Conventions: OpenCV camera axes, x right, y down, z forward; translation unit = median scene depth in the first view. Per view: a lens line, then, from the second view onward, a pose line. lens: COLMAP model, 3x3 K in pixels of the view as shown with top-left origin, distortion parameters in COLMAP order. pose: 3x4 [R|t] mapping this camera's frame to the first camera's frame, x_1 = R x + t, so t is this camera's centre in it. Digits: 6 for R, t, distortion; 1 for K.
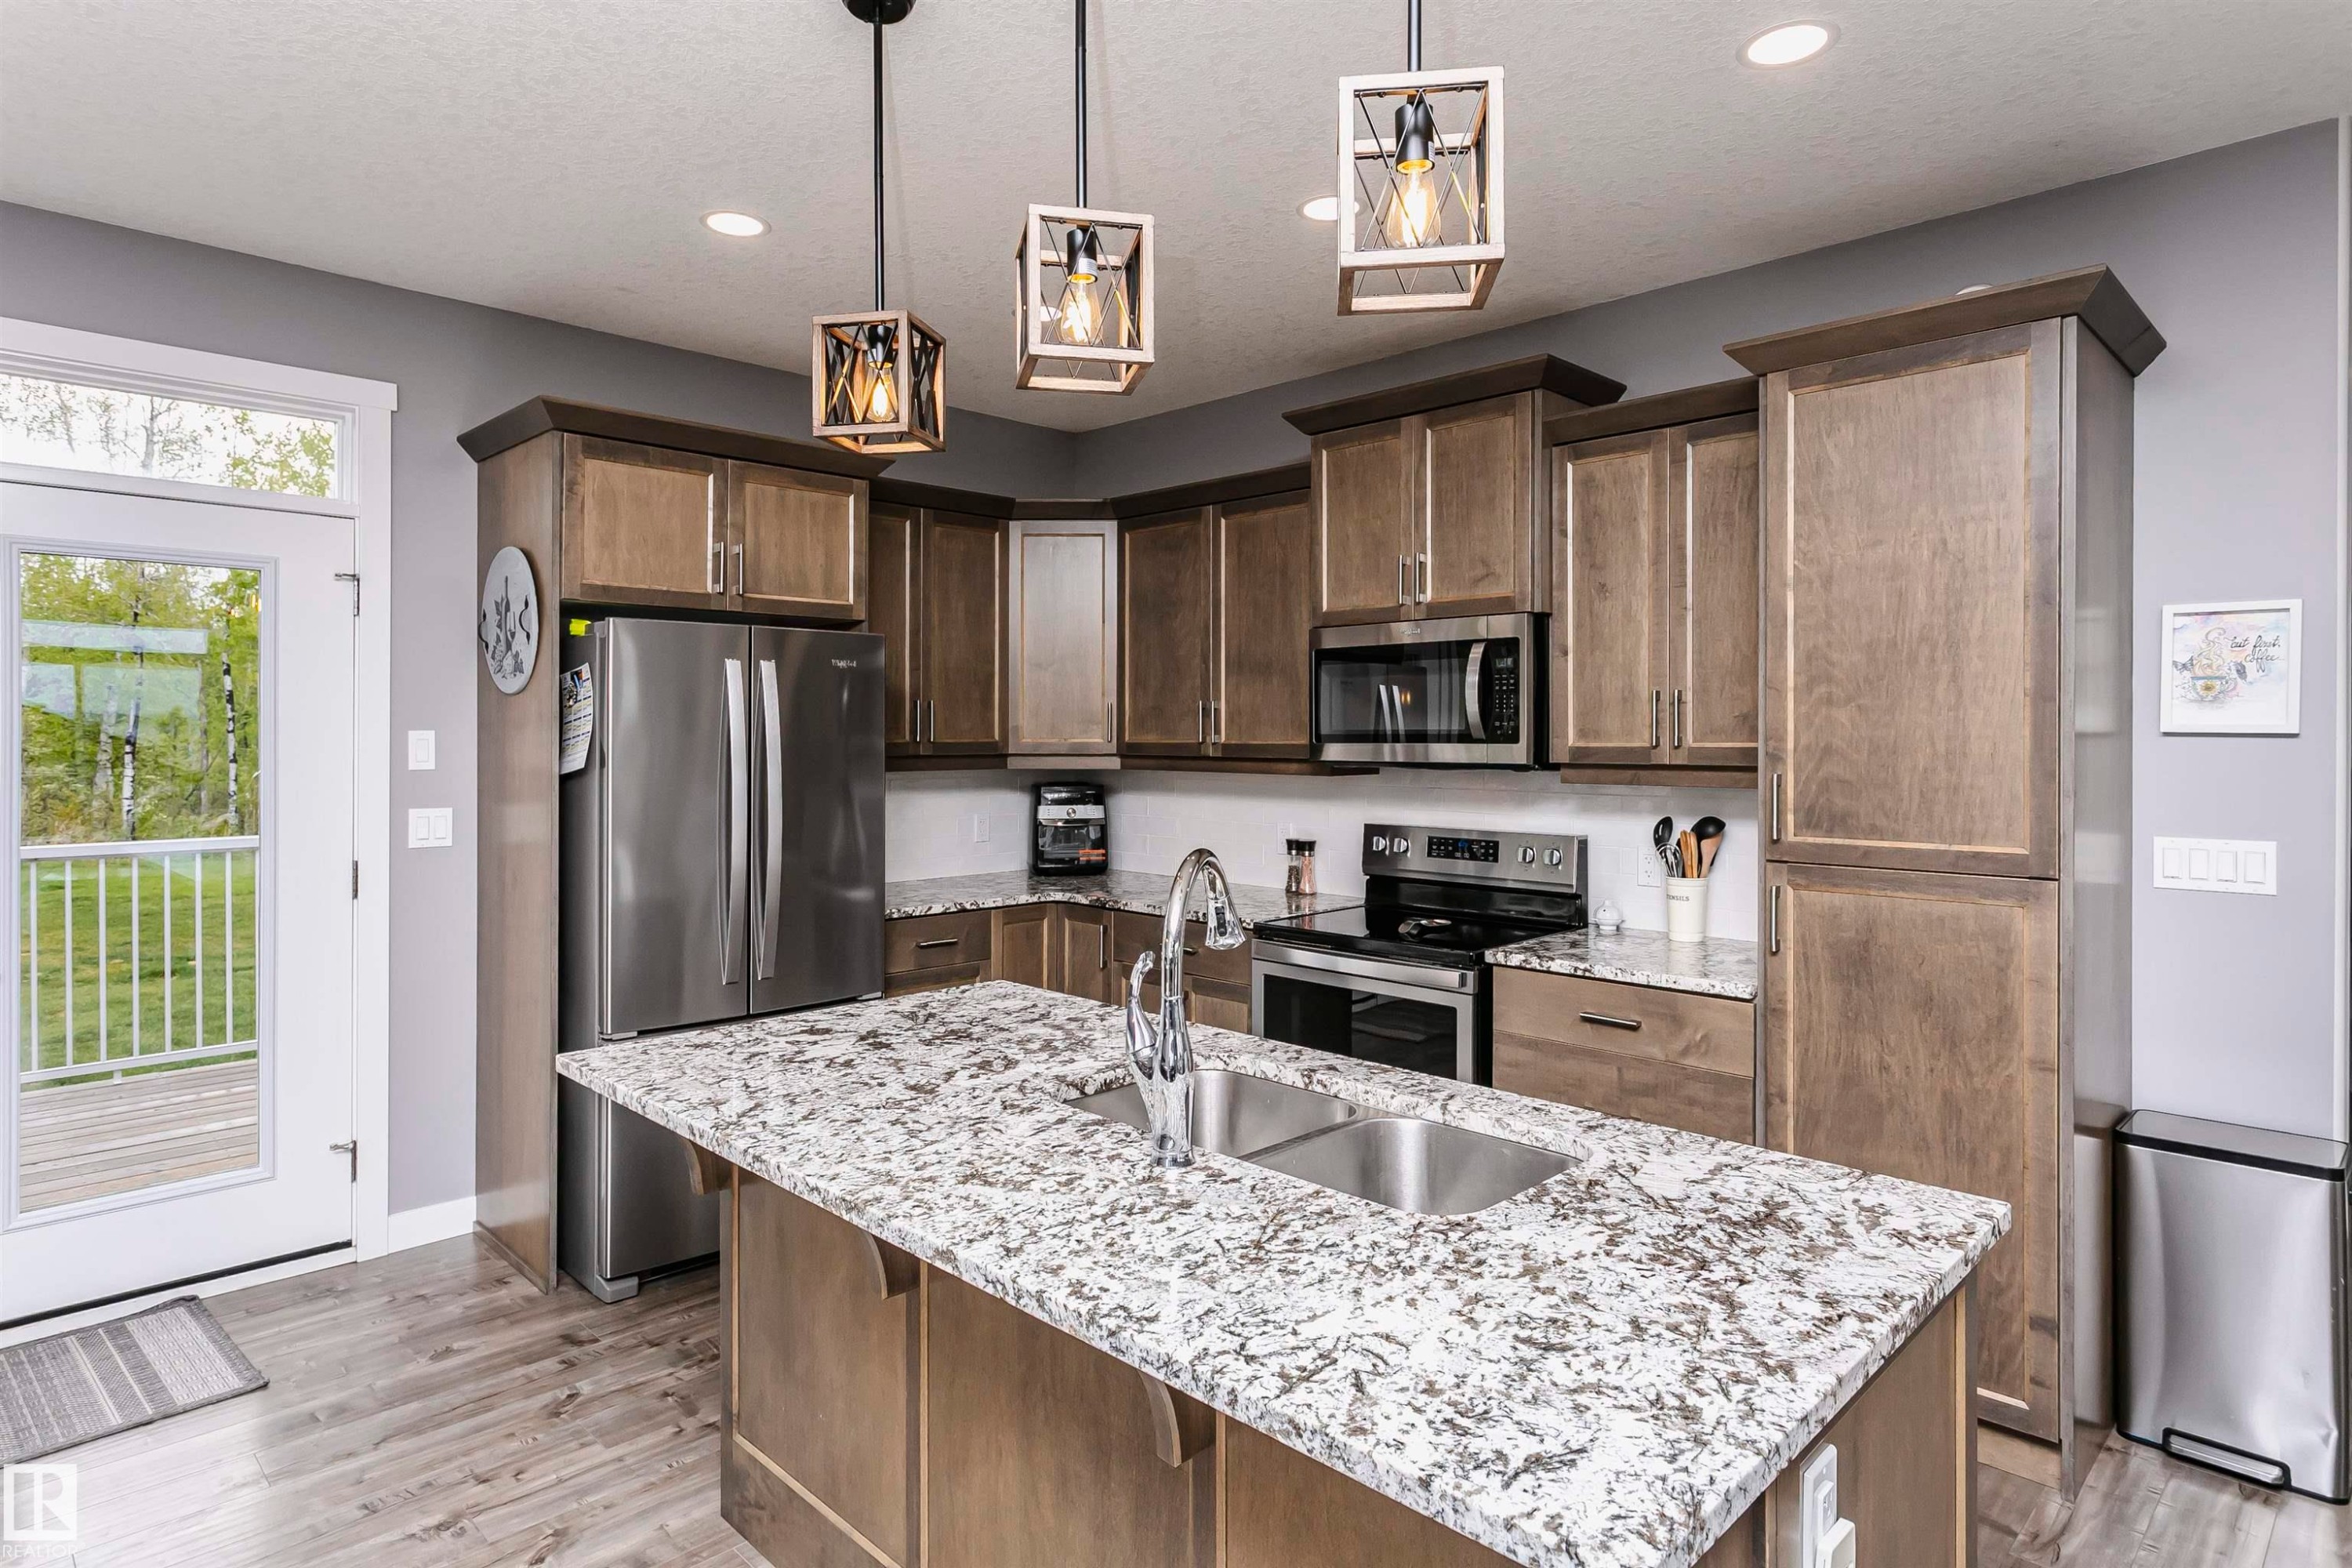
lens RADIAL K [[1287.1, 0, 1160.4], [0, 1287.1, 741.6], [0, 0, 1]] dist [0.003813, 0.000739]
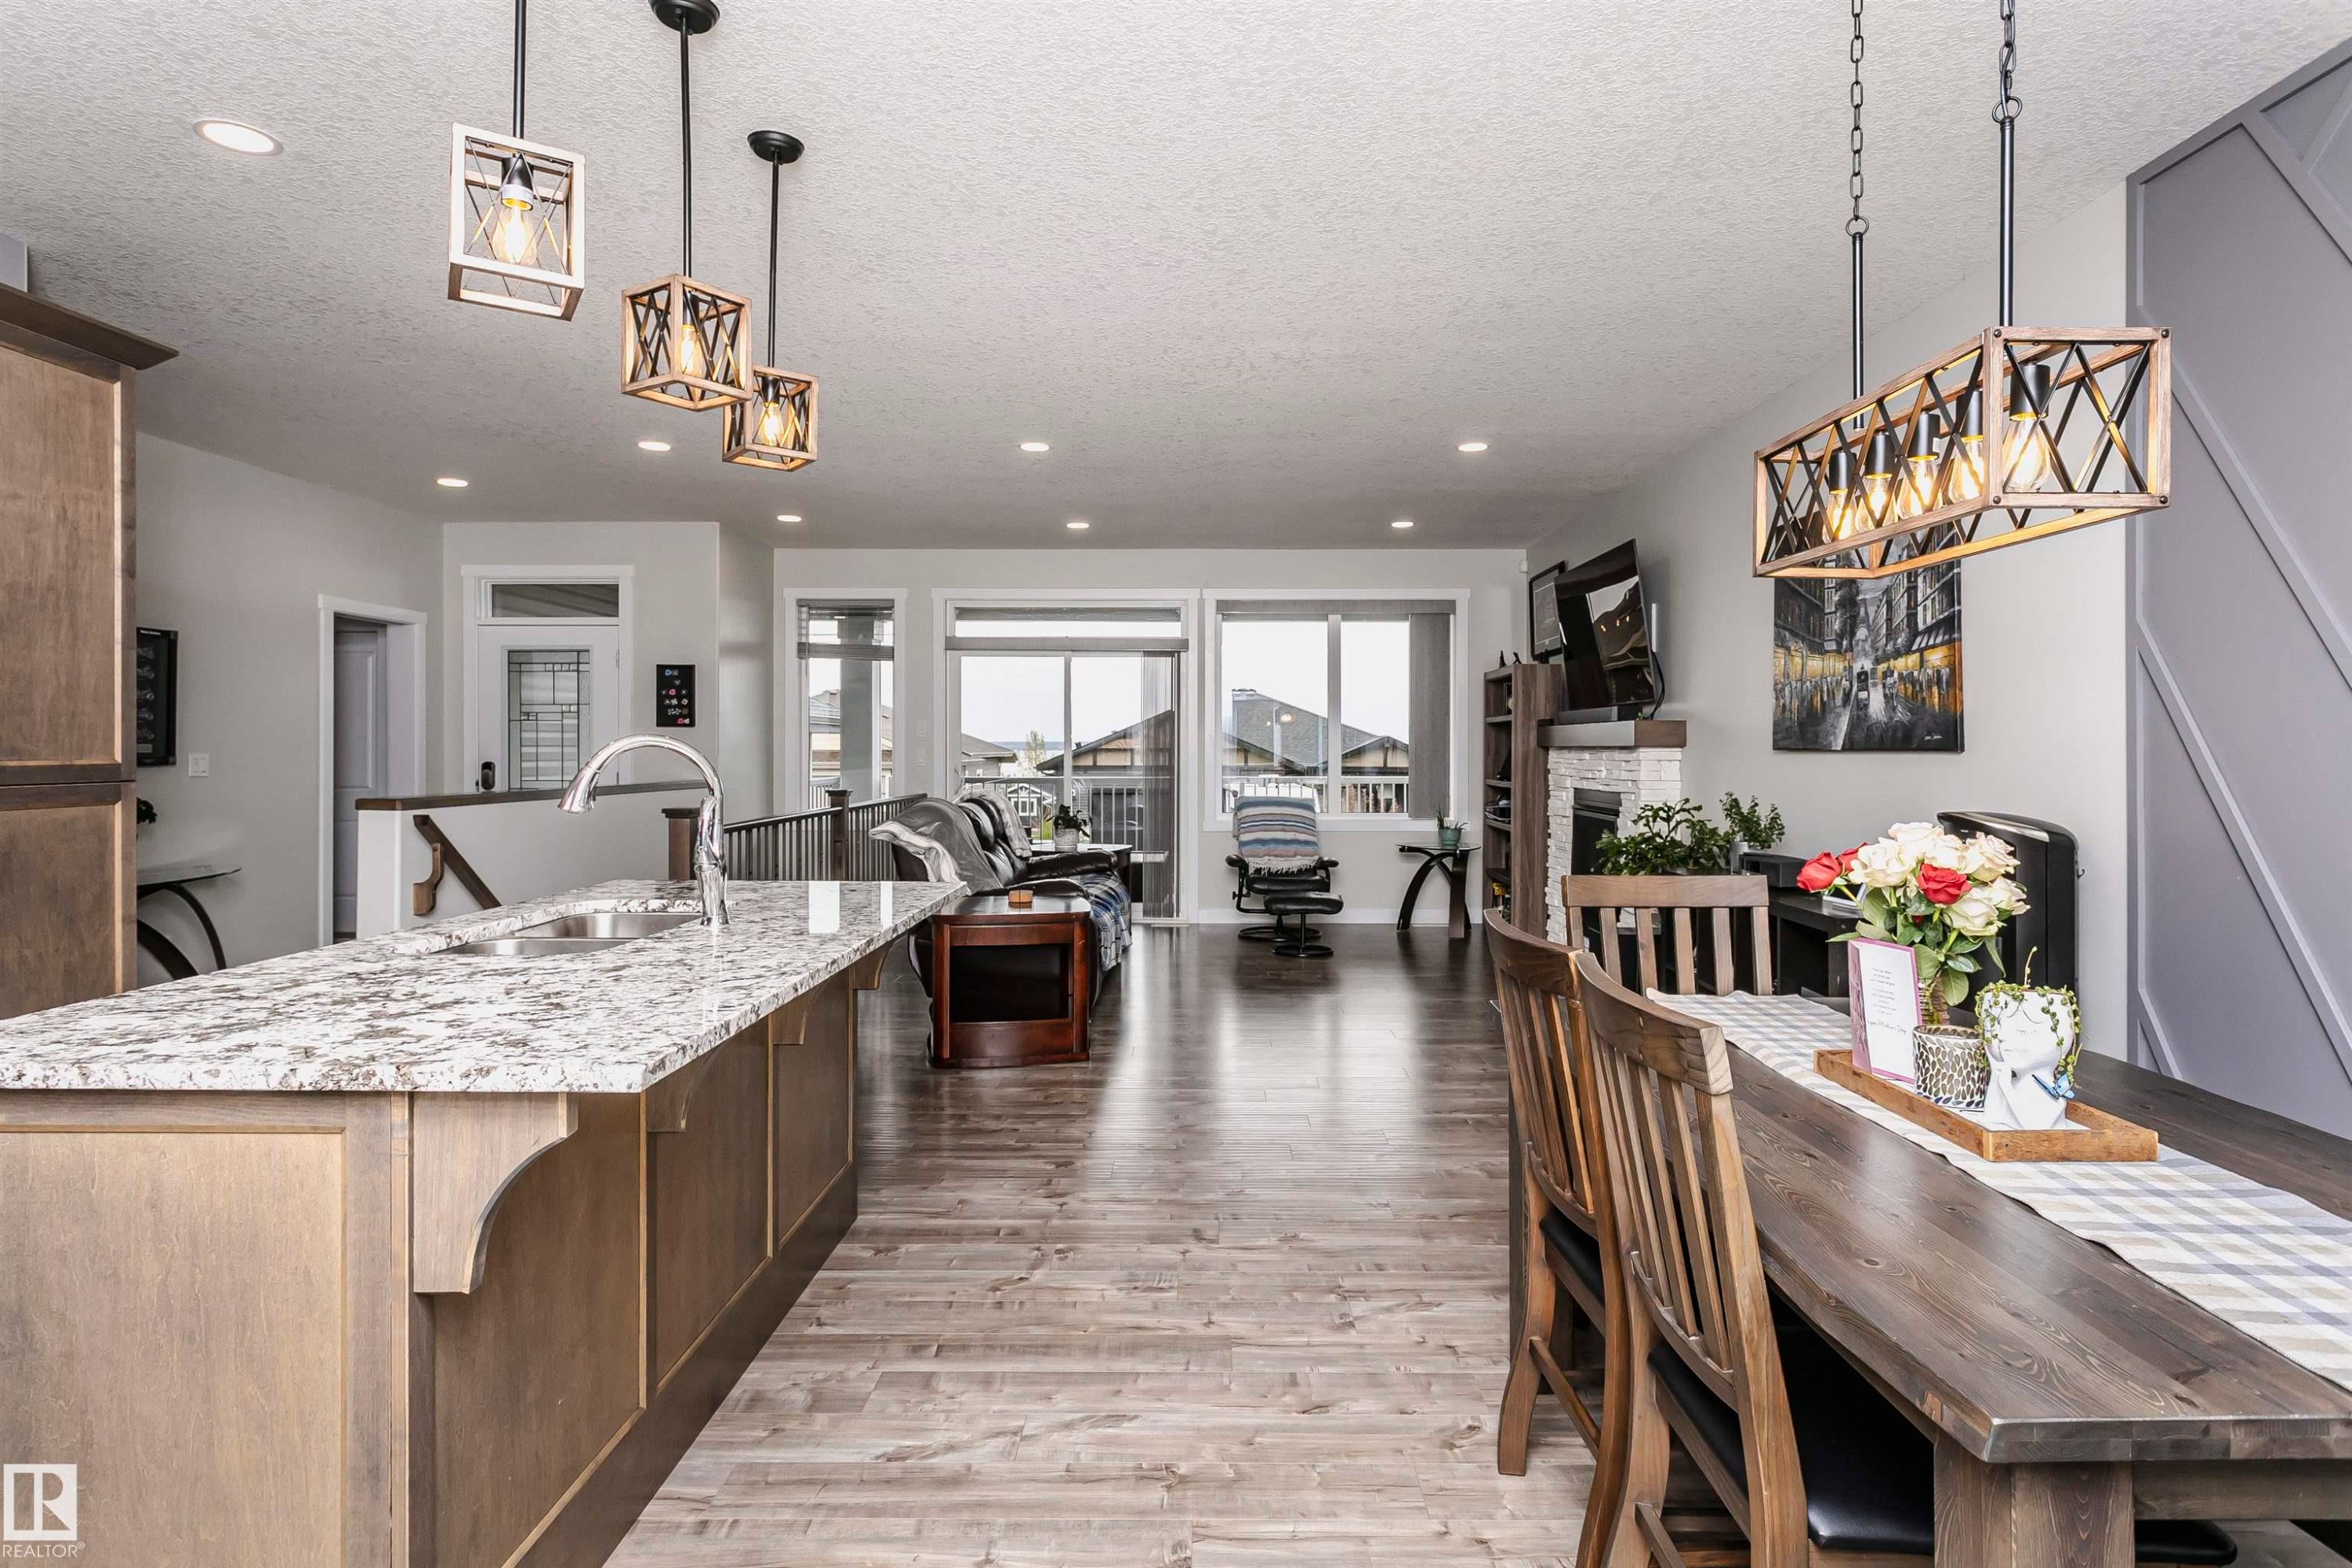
lens RADIAL K [[1226.1, 0, 1190.1], [0, 1226.1, 754.8], [0, 0, 1]] dist [0.002735, 0.000813]
pose [[-0.704182, -0.005220, 0.710001, -0.885520], [0.002442, 0.999949, 0.009774, 0.060674], [-0.710016, 0.008616, -0.704133, 0.985247]]
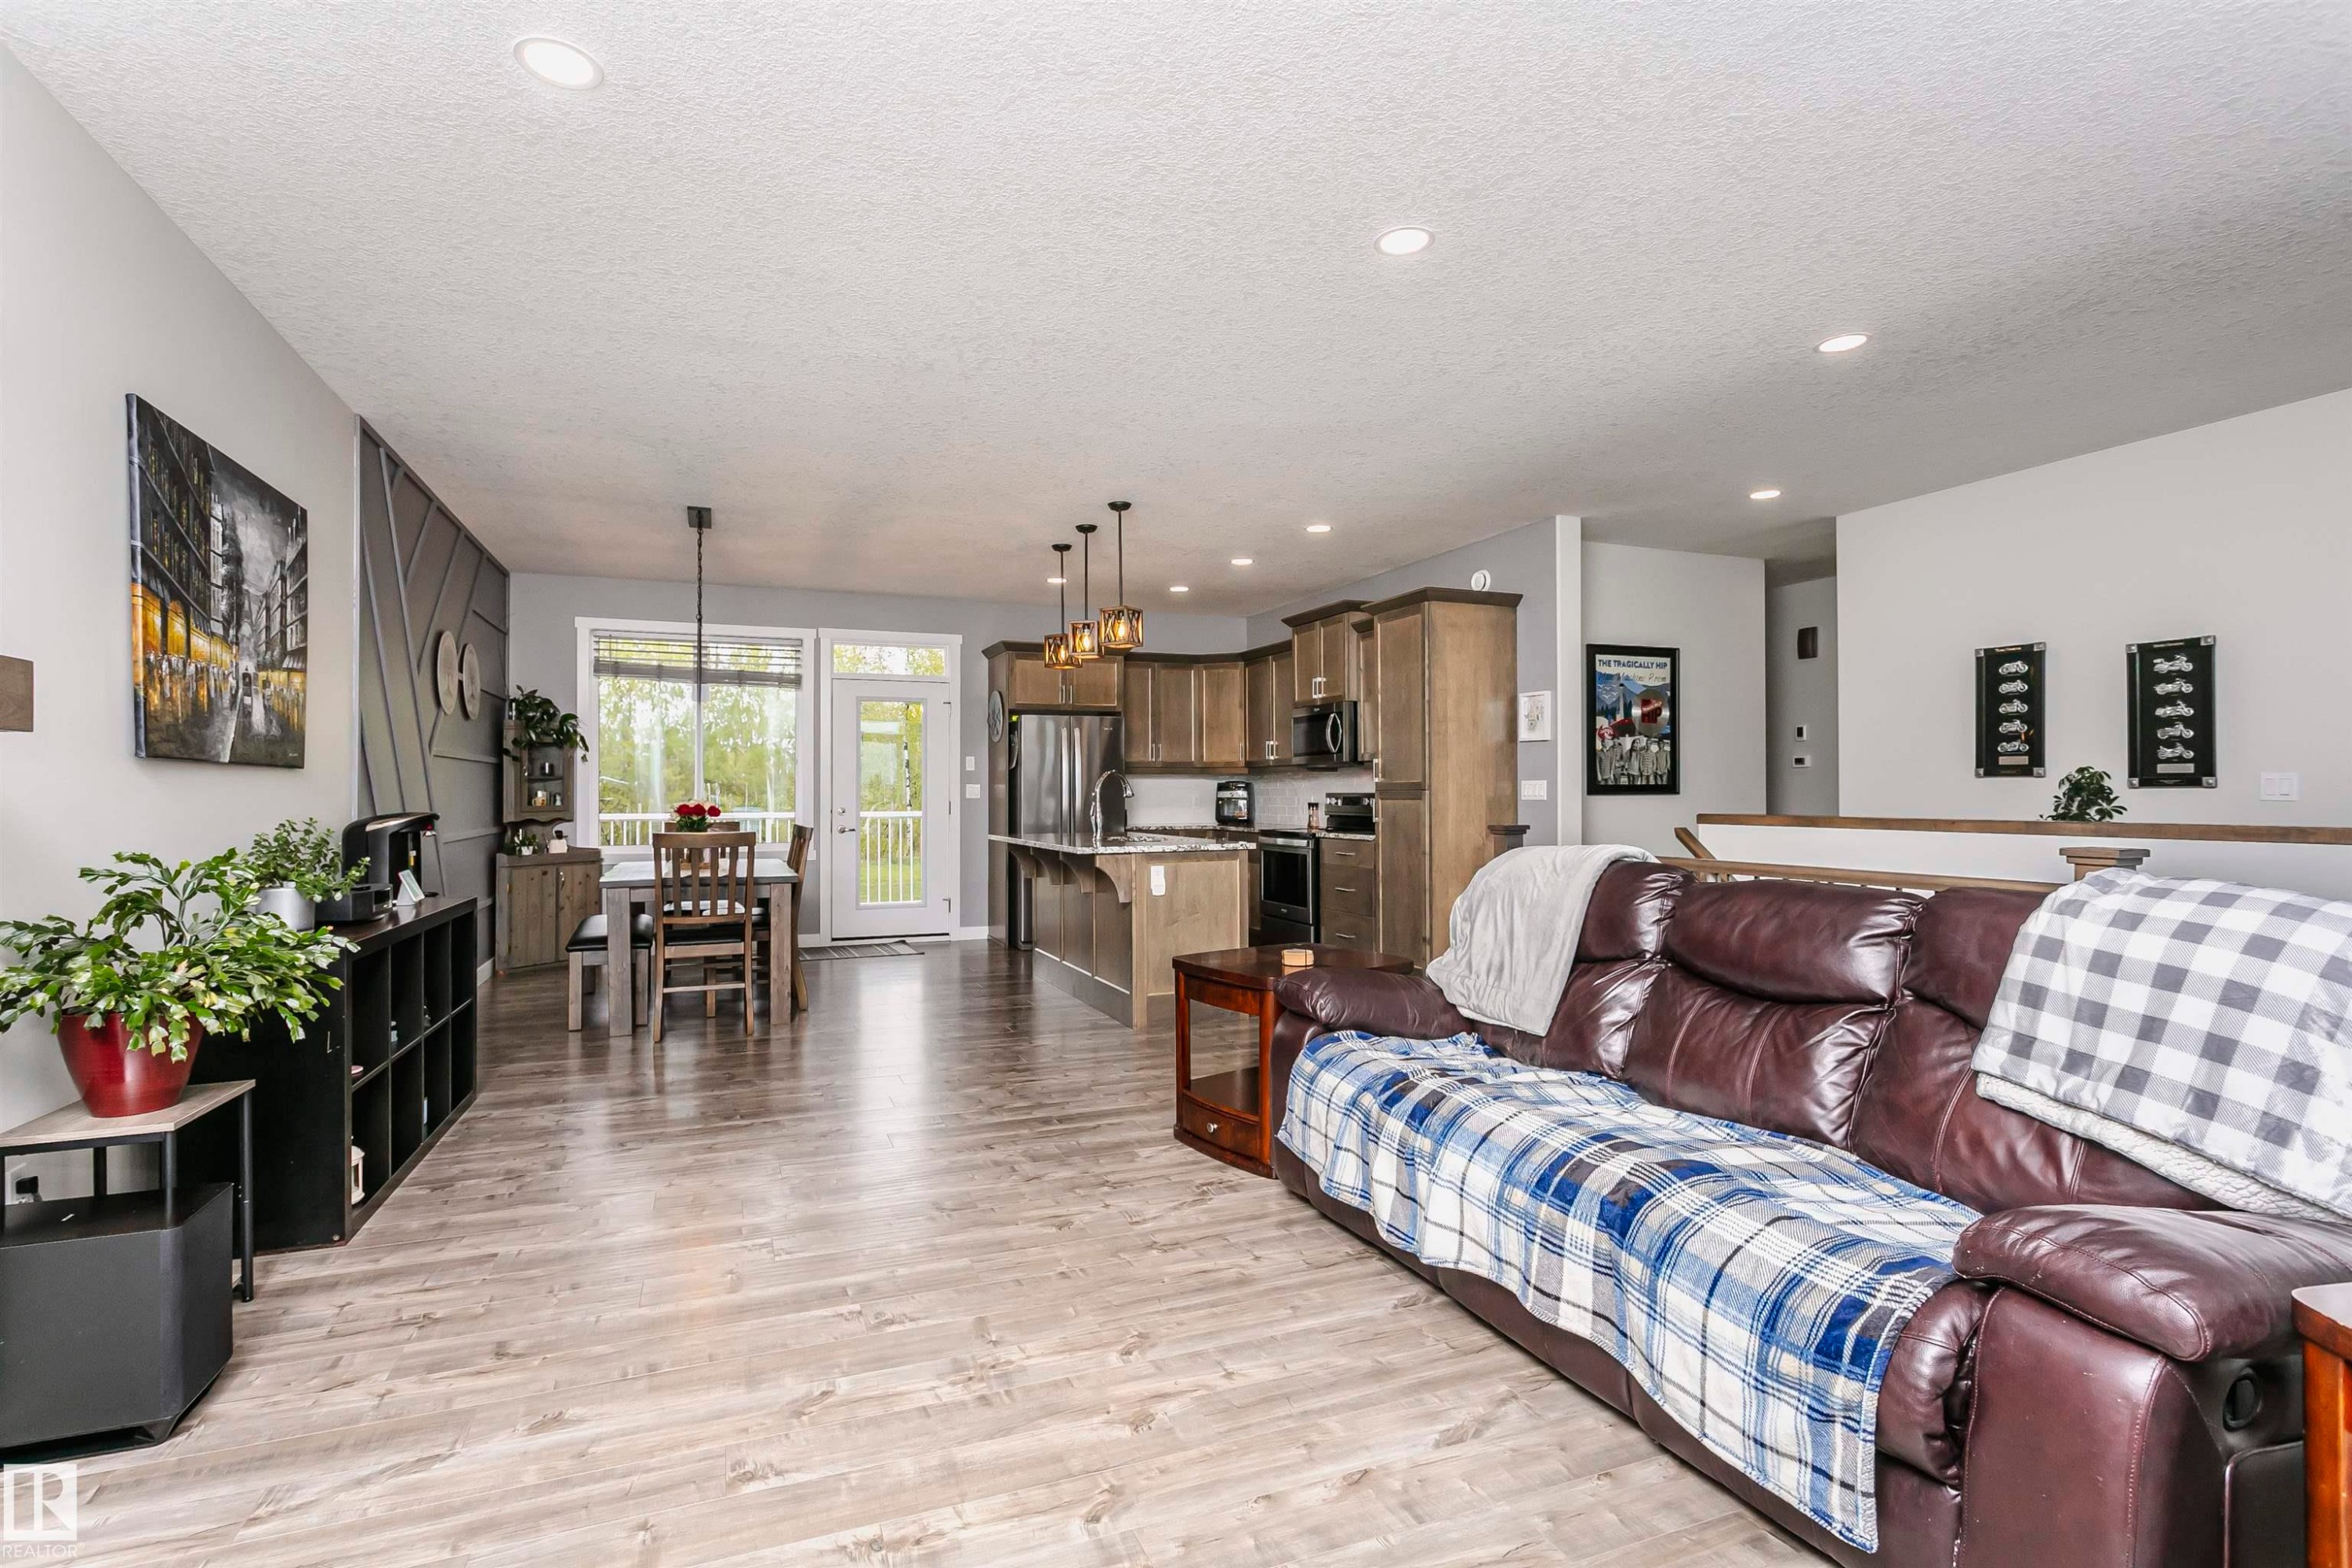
lens RADIAL K [[1118.1, 0, 1153.9], [0, 1118.1, 782.6], [0, 0, 1]] dist [0.003183, 0.000336]
pose [[0.918353, -0.006332, -0.395711, 1.000266], [0.000935, 0.999904, -0.013832, 0.109277], [0.395760, 0.012333, 0.918271, -1.426040]]
